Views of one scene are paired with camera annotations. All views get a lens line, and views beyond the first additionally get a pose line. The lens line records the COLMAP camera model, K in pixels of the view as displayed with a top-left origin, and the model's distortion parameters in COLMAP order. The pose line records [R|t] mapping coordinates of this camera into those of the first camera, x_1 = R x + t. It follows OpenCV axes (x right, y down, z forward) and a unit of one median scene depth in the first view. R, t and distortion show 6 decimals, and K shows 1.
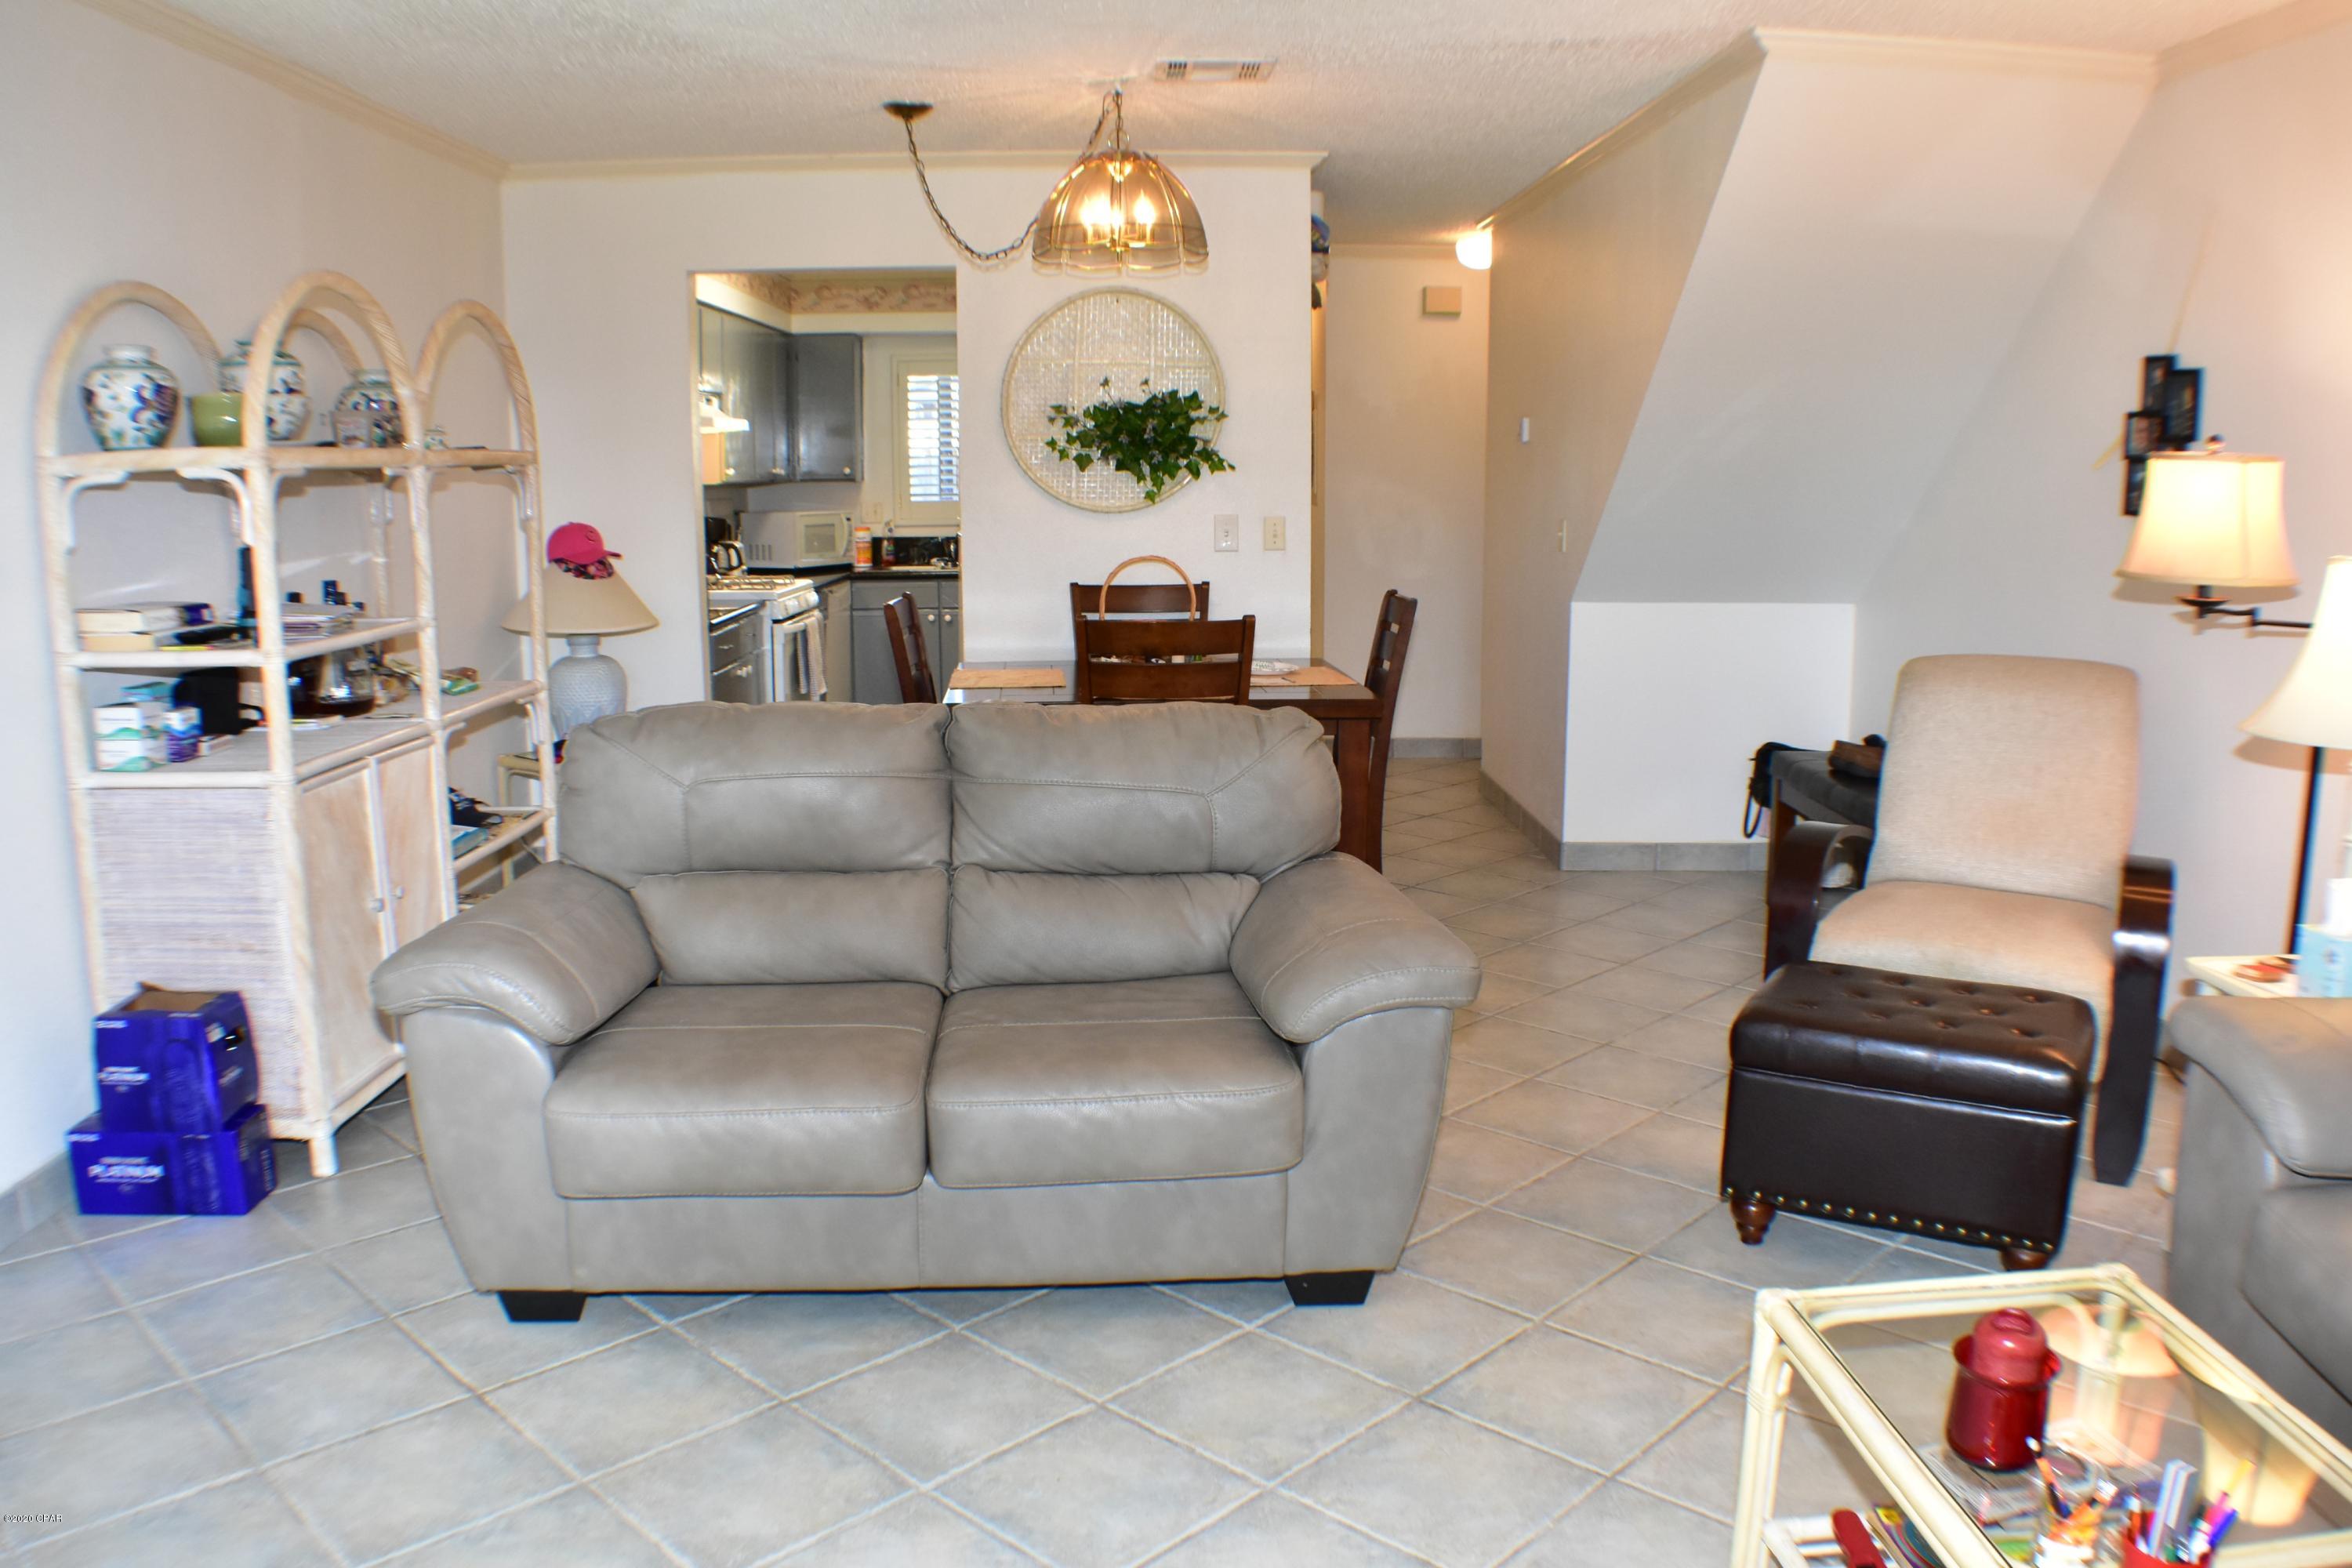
lens RADIAL K [[1767.2, 0, 1176.0], [0, 1767.2, 784.0], [0, 0, 1]] dist [-0.166146, 0.043077]
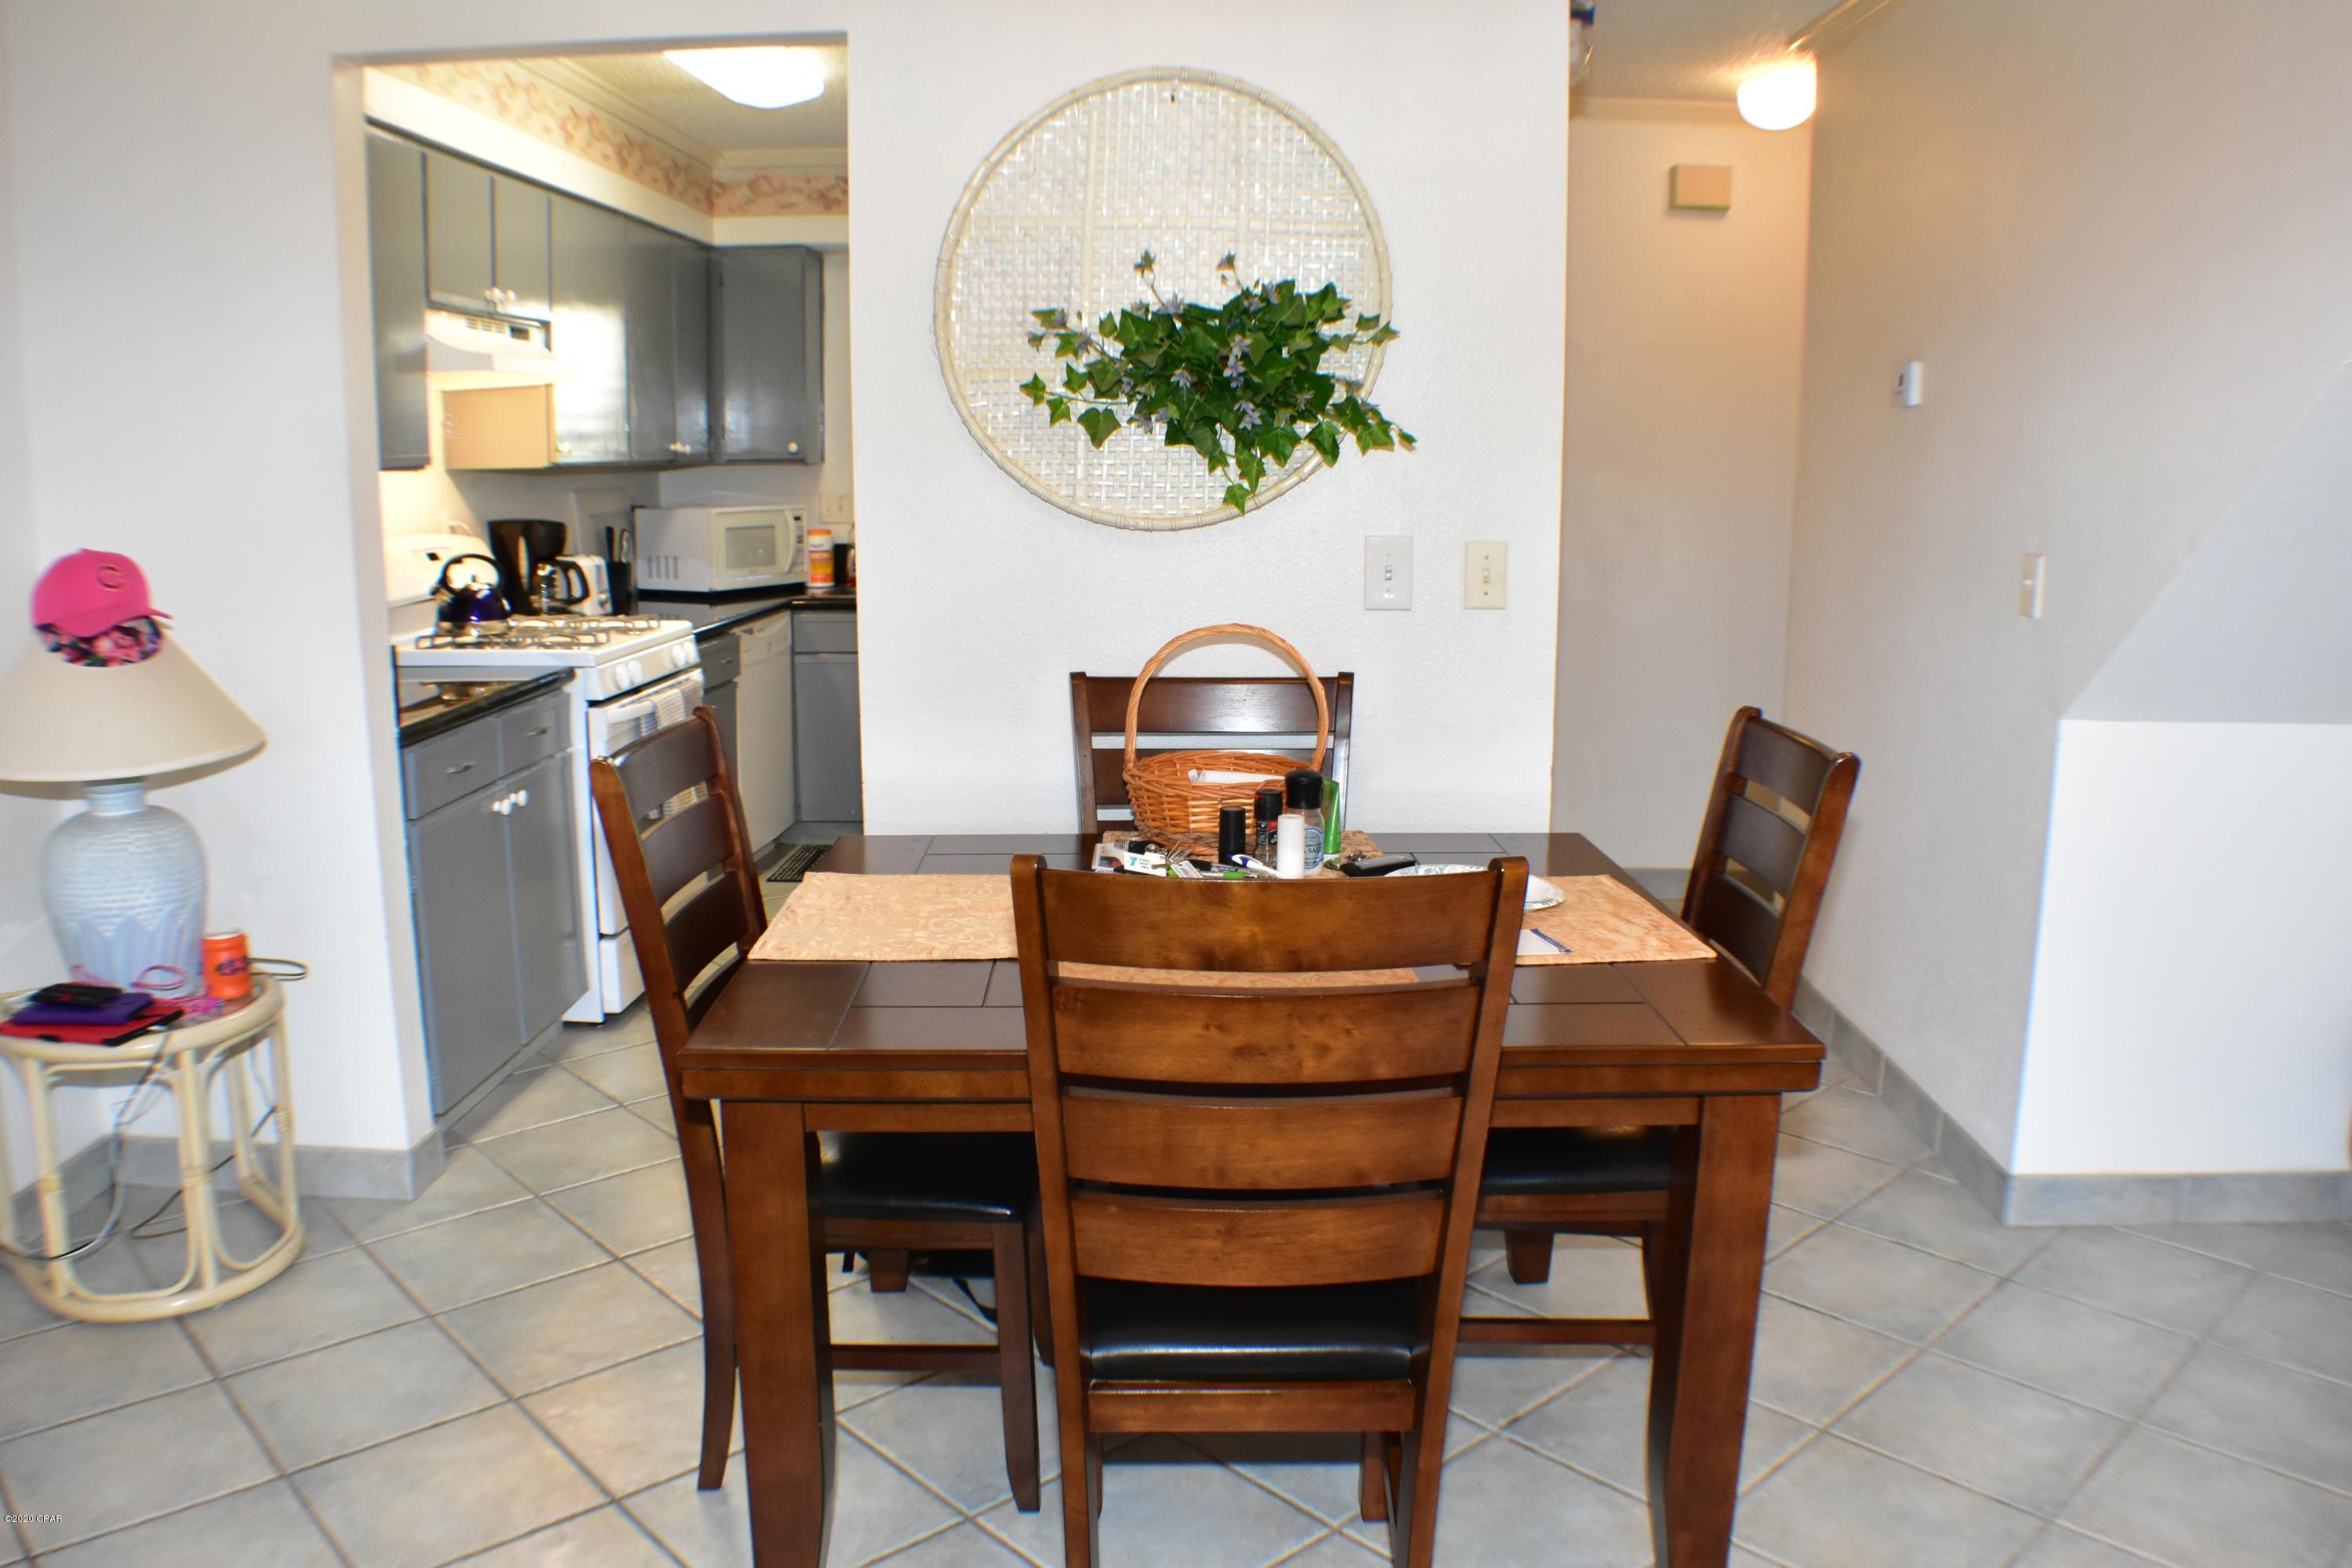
lens RADIAL K [[1767.2, 0, 1176.0], [0, 1767.2, 784.0], [0, 0, 1]] dist [-0.166146, 0.043077]
pose [[0.998659, 0.015610, -0.049369, -0.005789], [-0.015170, 0.999842, 0.009263, -0.088191], [0.049505, -0.008502, 0.998738, 0.509914]]
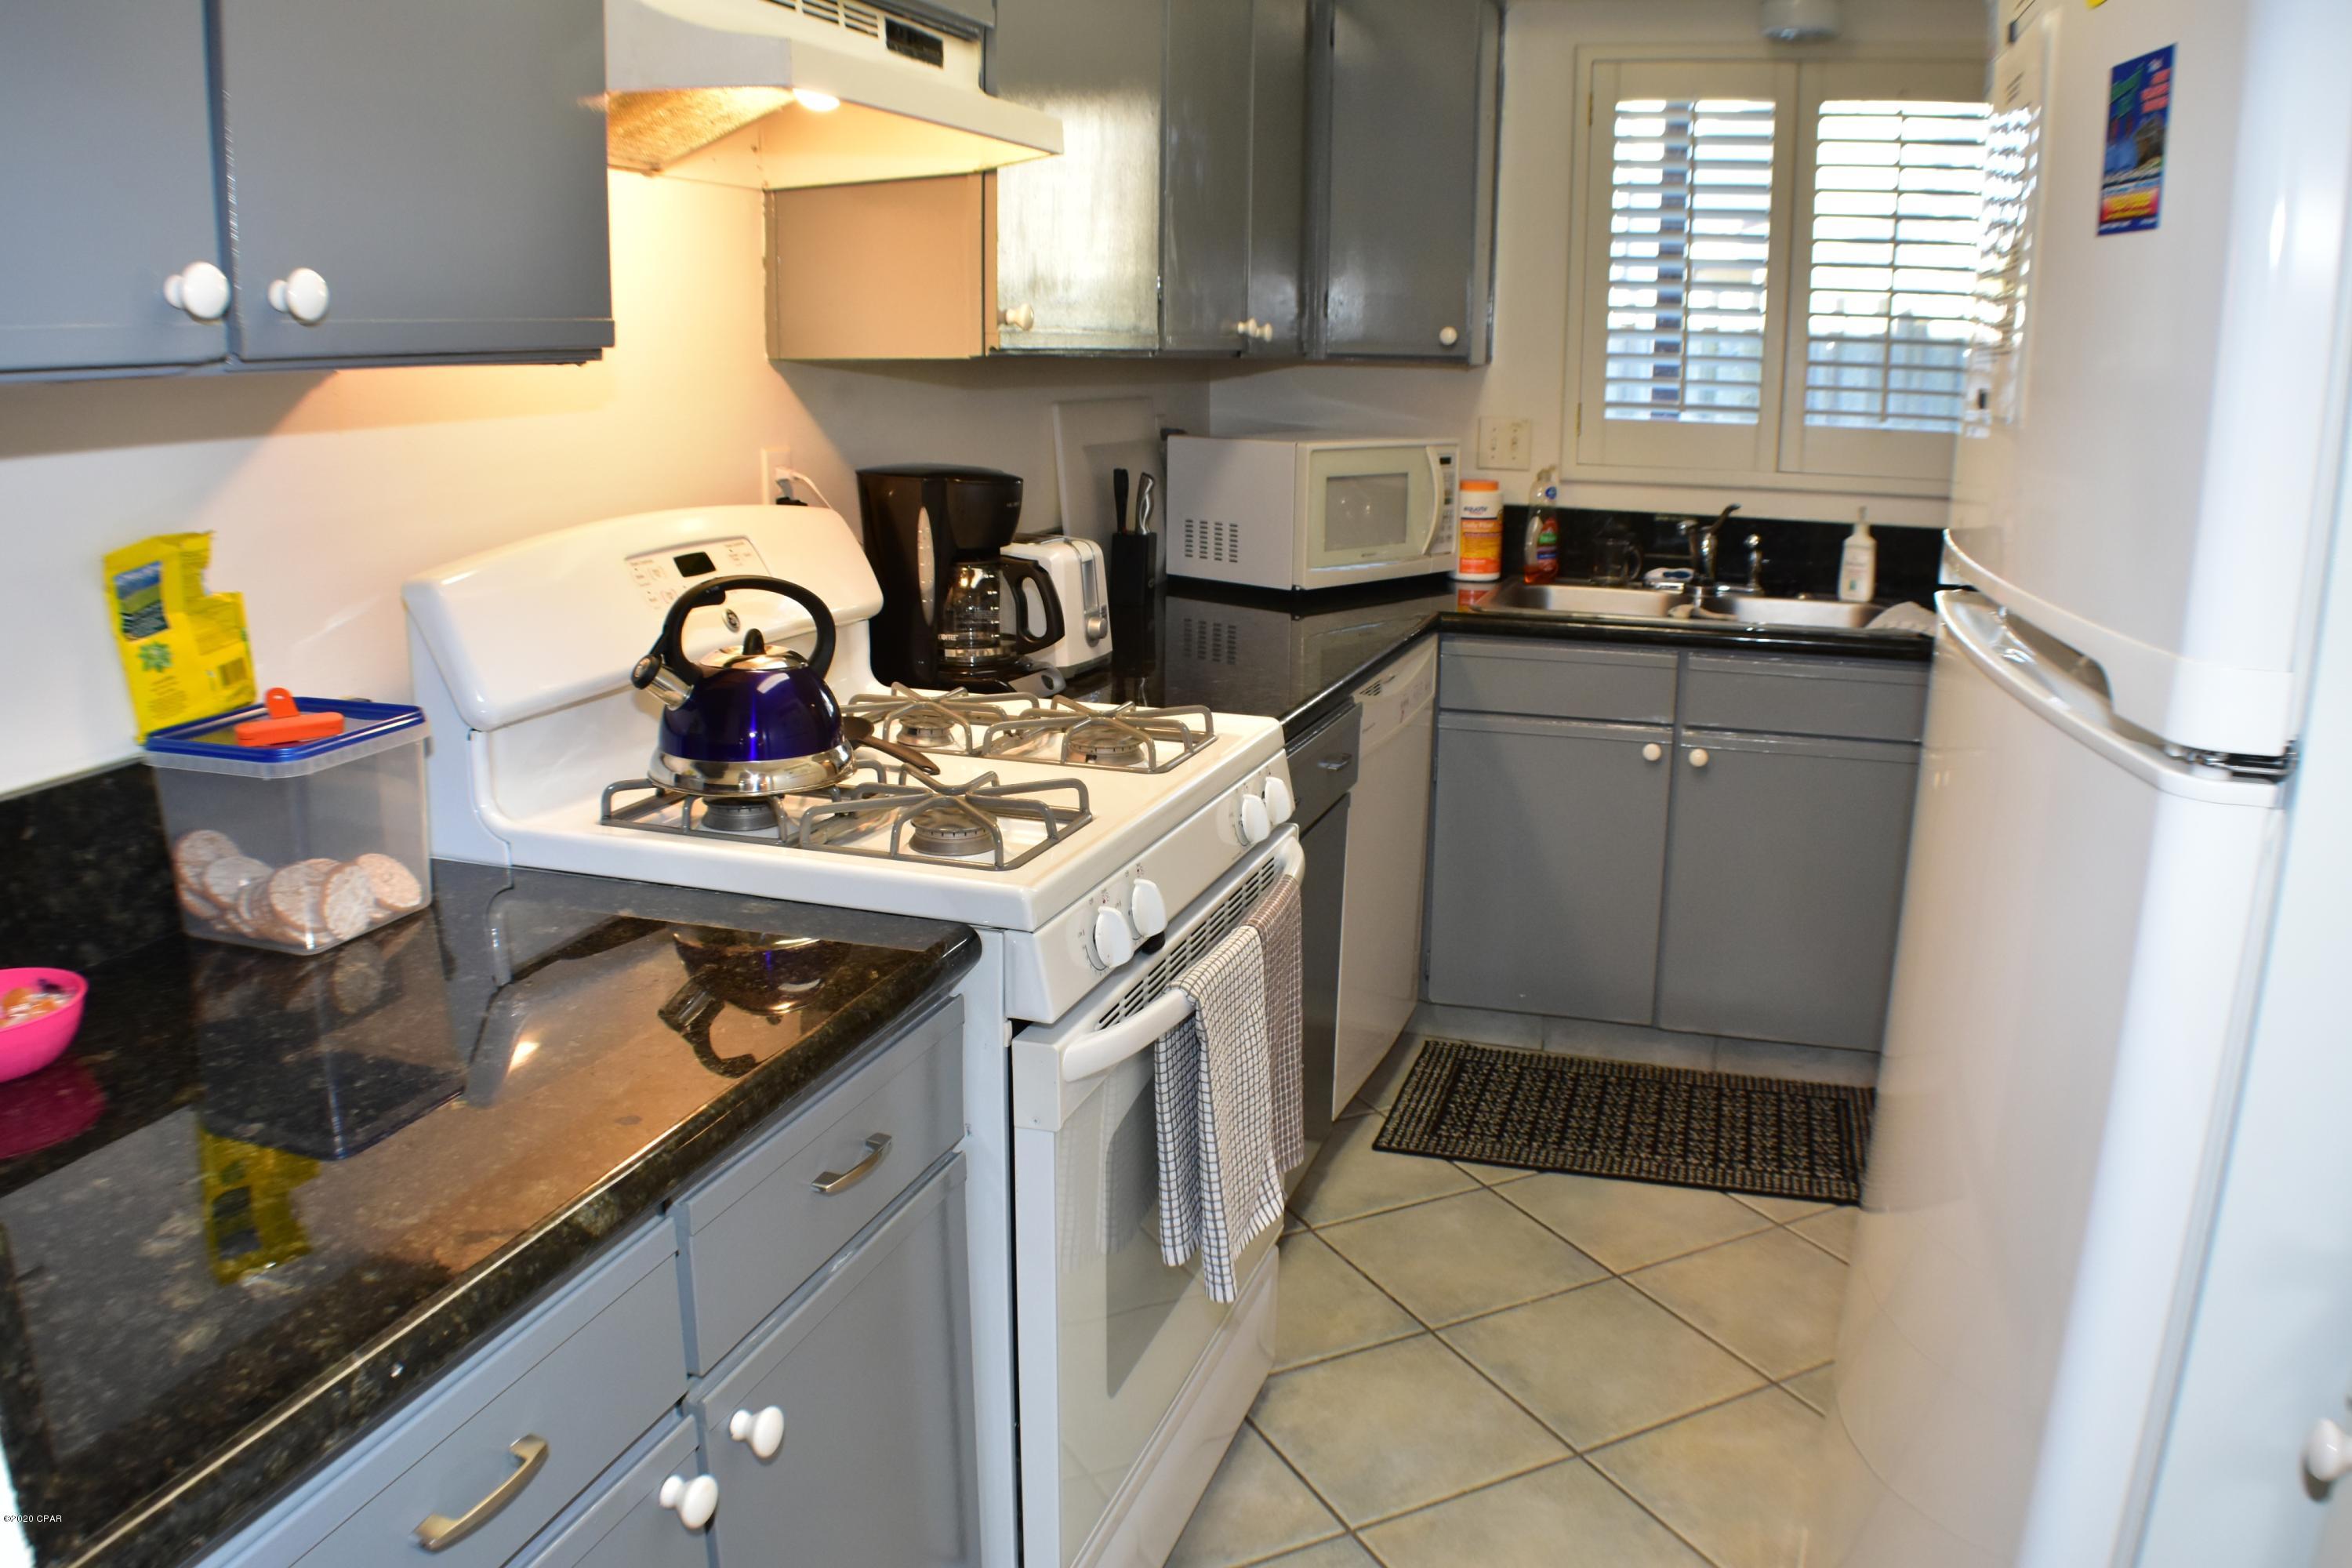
lens RADIAL K [[1767.2, 0, 1176.0], [0, 1767.2, 784.0], [0, 0, 1]] dist [-0.166146, 0.043077]
pose [[0.940765, 0.089181, -0.327120, -0.172941], [-0.068292, 0.994856, 0.074822, -0.165067], [0.332110, -0.048050, 0.942016, 0.960310]]
